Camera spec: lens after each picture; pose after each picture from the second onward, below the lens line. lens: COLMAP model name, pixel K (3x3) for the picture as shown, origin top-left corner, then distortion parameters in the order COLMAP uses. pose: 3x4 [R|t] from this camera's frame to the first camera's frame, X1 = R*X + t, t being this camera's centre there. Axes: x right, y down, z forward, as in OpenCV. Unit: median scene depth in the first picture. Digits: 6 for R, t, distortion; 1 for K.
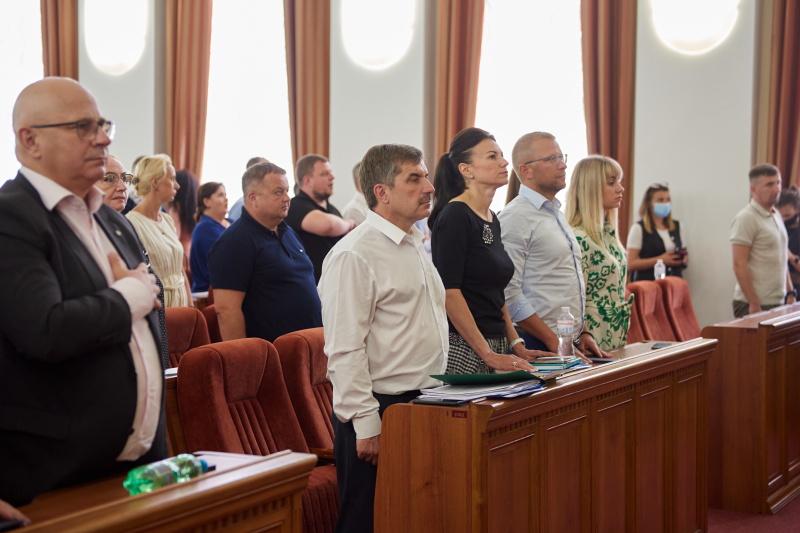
lens RADIAL K [[1431.9, 0, 400.0], [0, 1431.9, 266.5], [0, 0, 1]] dist [0.147280, -0.033778]
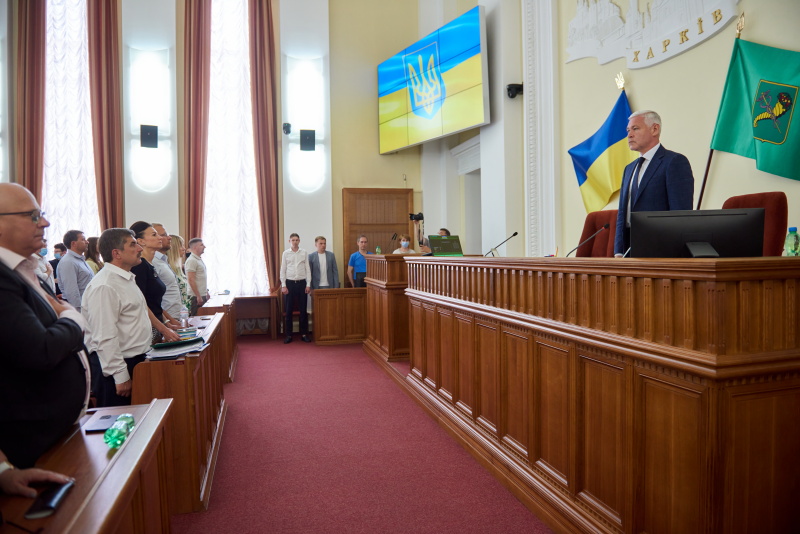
lens RADIAL K [[546.5, 0, 400.0], [0, 546.5, 267.0], [0, 0, 1]] dist [-0.059353, 0.004079]
pose [[0.742883, -0.042732, 0.668057, -0.217493], [0.055948, 0.998432, 0.001650, -0.014055], [-0.667080, 0.036150, 0.744109, 0.220514]]
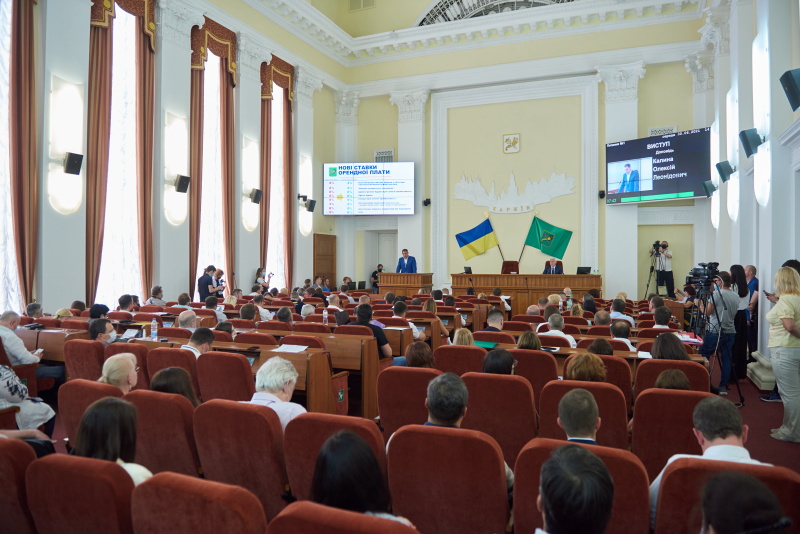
lens RADIAL K [[546.5, 0, 400.0], [0, 546.5, 267.0], [0, 0, 1]] dist [-0.059353, 0.004079]
pose [[-0.064500, -0.017908, 0.997757, -1.405272], [0.044755, 0.998781, 0.020820, -0.084300], [-0.996914, 0.045997, -0.063620, 0.902947]]
